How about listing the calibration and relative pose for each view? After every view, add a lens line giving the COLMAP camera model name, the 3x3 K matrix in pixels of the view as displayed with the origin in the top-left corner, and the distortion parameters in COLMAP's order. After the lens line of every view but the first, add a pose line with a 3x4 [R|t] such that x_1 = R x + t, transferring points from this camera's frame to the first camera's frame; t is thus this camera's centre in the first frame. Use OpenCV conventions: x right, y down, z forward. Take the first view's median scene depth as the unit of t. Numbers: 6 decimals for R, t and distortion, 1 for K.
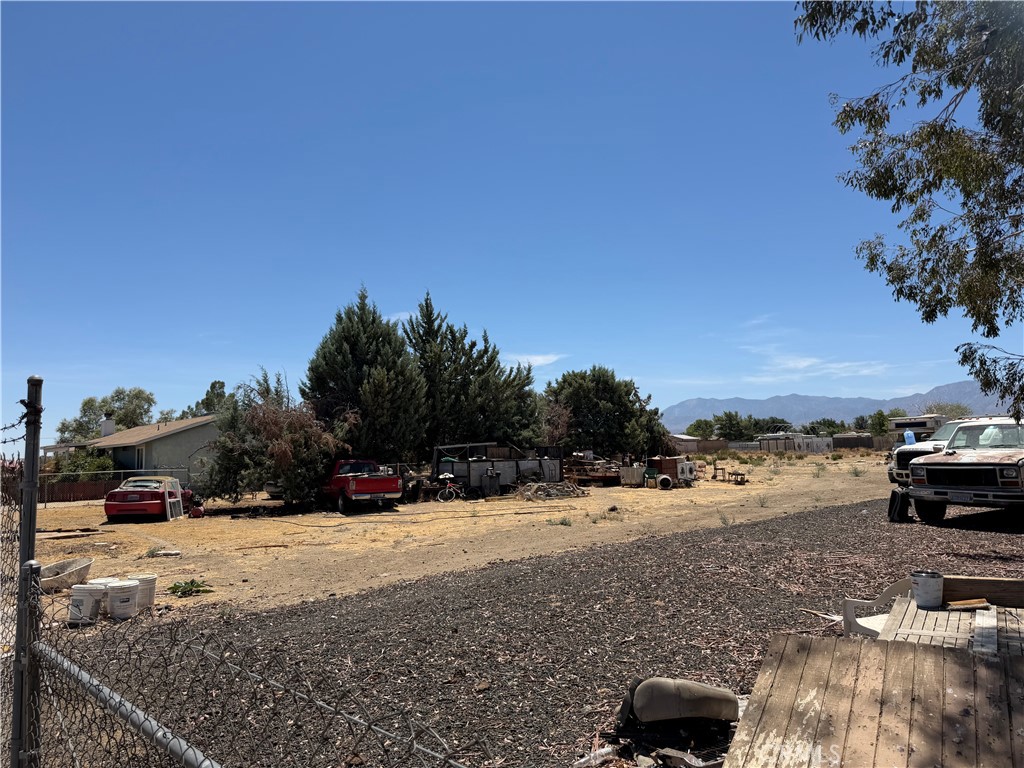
lens RADIAL K [[707.3, 0, 522.9], [0, 707.3, 359.6], [0, 0, 1]] dist [0.037896, -0.059011]
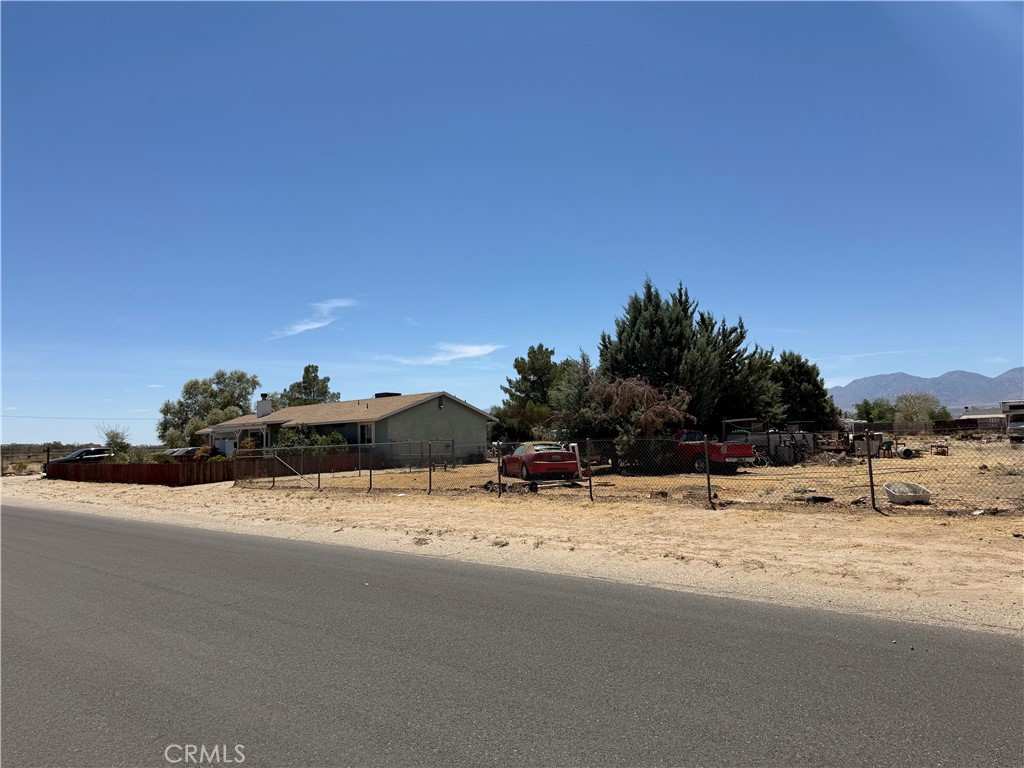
lens RADIAL K [[707.3, 0, 536.2], [0, 707.3, 346.2], [0, 0, 1]] dist [0.037896, -0.059011]
pose [[0.994923, 0.014279, 0.099618, -0.420791], [-0.013523, 0.999874, -0.008258, 0.014632], [-0.099724, 0.006868, 0.994991, -0.073337]]
